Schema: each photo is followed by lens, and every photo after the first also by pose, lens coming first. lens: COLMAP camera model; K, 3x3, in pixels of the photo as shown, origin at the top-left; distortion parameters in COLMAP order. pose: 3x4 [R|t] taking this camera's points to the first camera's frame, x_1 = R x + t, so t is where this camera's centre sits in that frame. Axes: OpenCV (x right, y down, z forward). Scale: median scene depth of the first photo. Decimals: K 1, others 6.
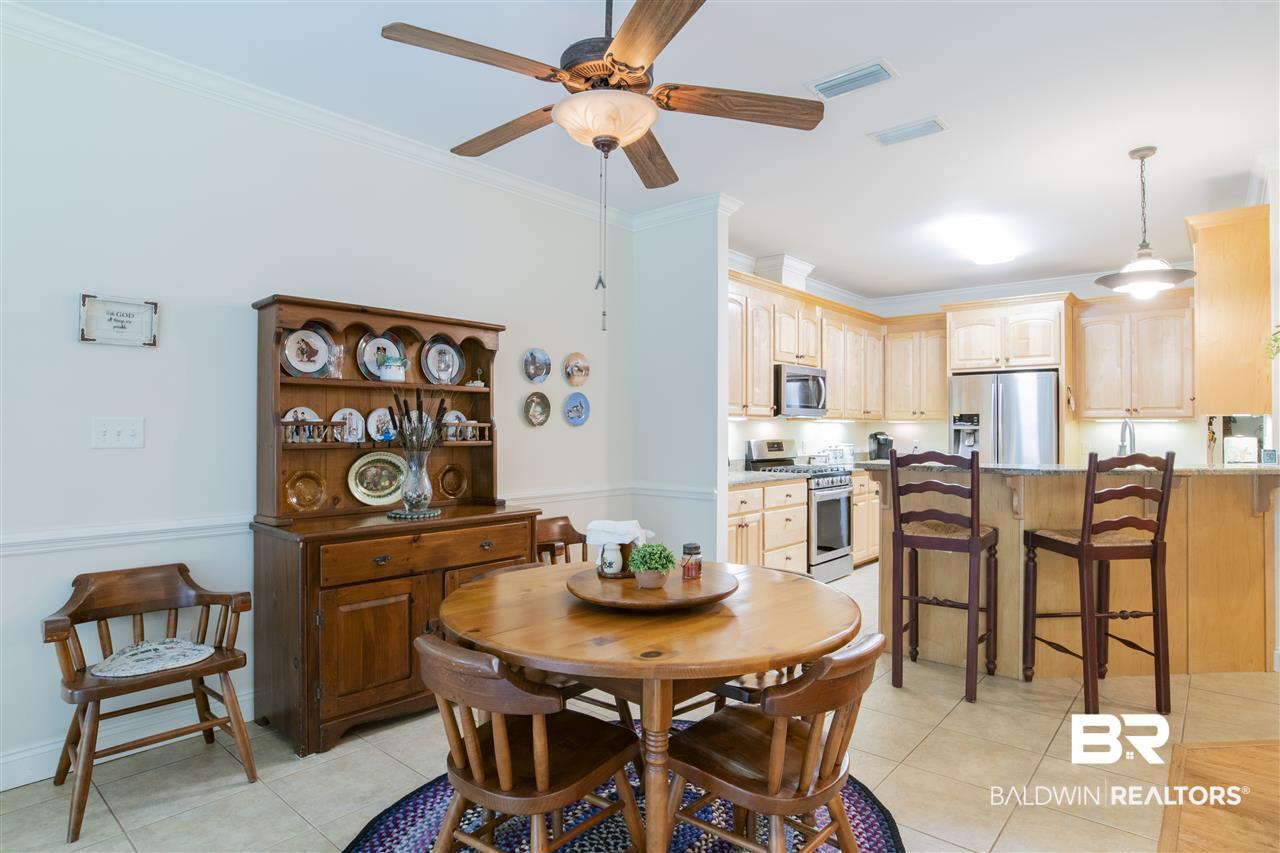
lens RADIAL K [[691.7, 0, 640.0], [0, 691.7, 426.5], [0, 0, 1]] dist [-0.064288, 0.000121]
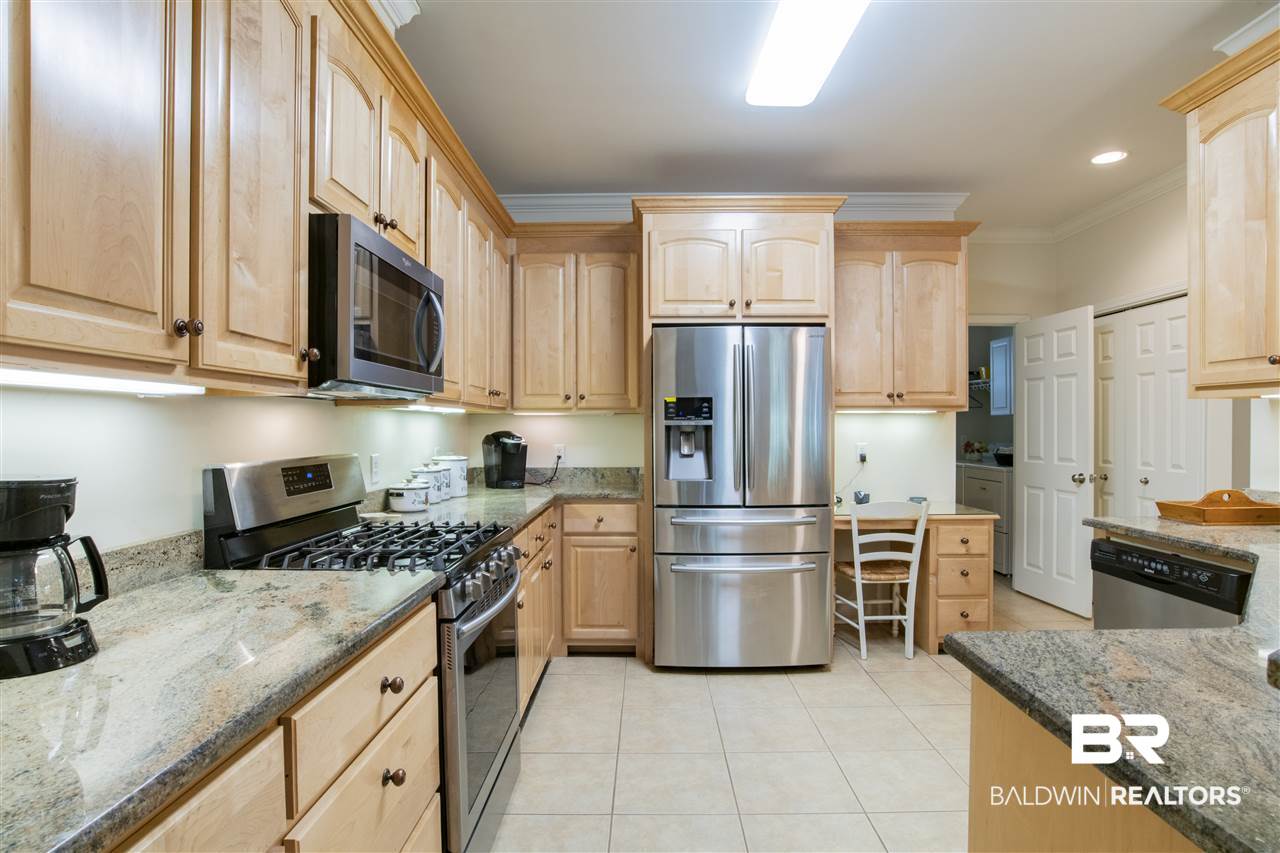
lens RADIAL K [[654.0, 0, 640.0], [0, 654.0, 426.5], [0, 0, 1]] dist [-0.061141, 0.019741]
pose [[0.758703, -0.006598, 0.651404, 0.111115], [0.004342, 0.999978, 0.005072, 0.002015], [-0.651423, -0.001019, 0.758714, 0.640754]]
